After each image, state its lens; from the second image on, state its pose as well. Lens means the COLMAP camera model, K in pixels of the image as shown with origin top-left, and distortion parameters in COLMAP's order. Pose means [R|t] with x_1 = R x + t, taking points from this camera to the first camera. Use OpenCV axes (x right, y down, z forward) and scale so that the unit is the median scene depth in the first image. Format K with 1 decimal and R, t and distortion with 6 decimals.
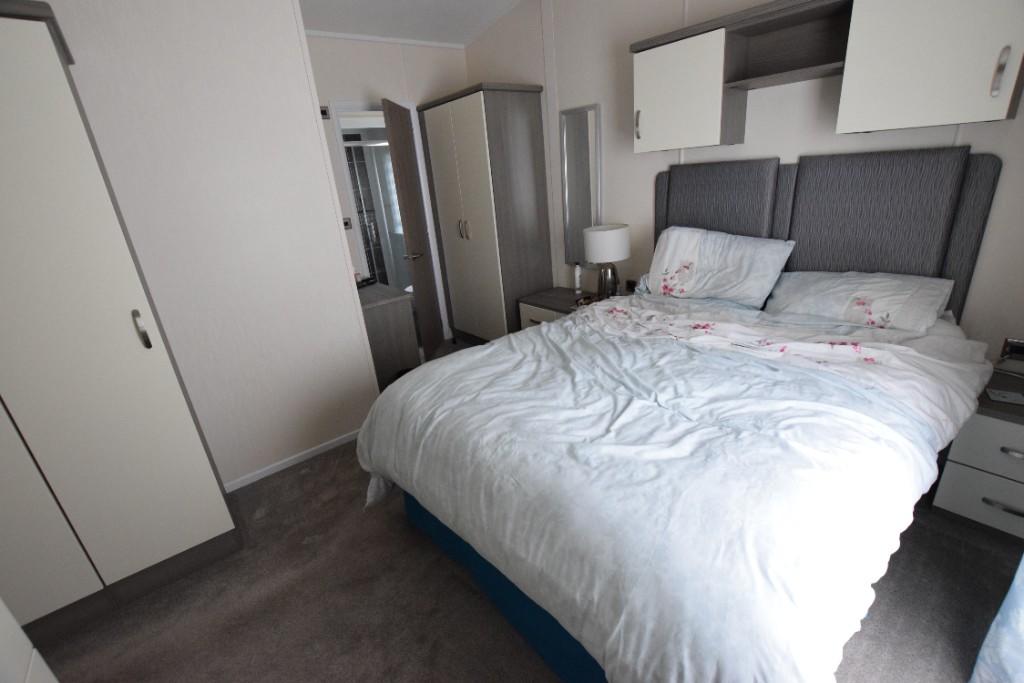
lens RADIAL K [[451.6, 0, 515.1], [0, 451.6, 341.7], [0, 0, 1]] dist [-0.022742, 0.000372]
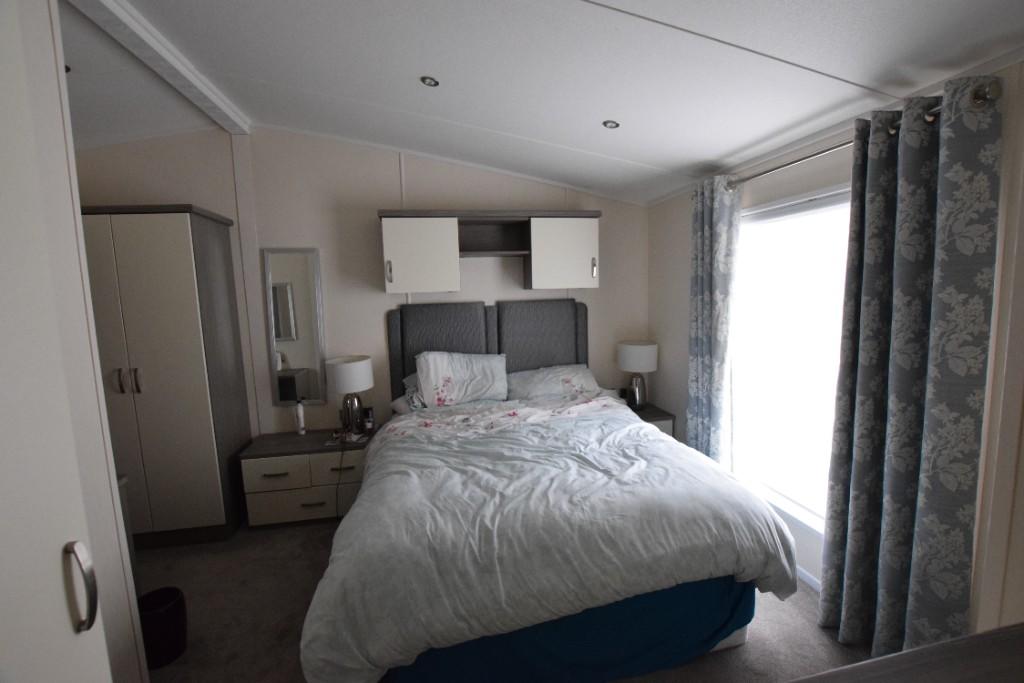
lens RADIAL K [[451.6, 0, 520.1], [0, 451.6, 339.6], [0, 0, 1]] dist [-0.022742, 0.000372]
pose [[0.473058, -0.023680, 0.880713, -0.741246], [0.303000, 0.943034, -0.137395, -0.049137], [-0.827289, 0.331852, 0.453285, 0.269320]]
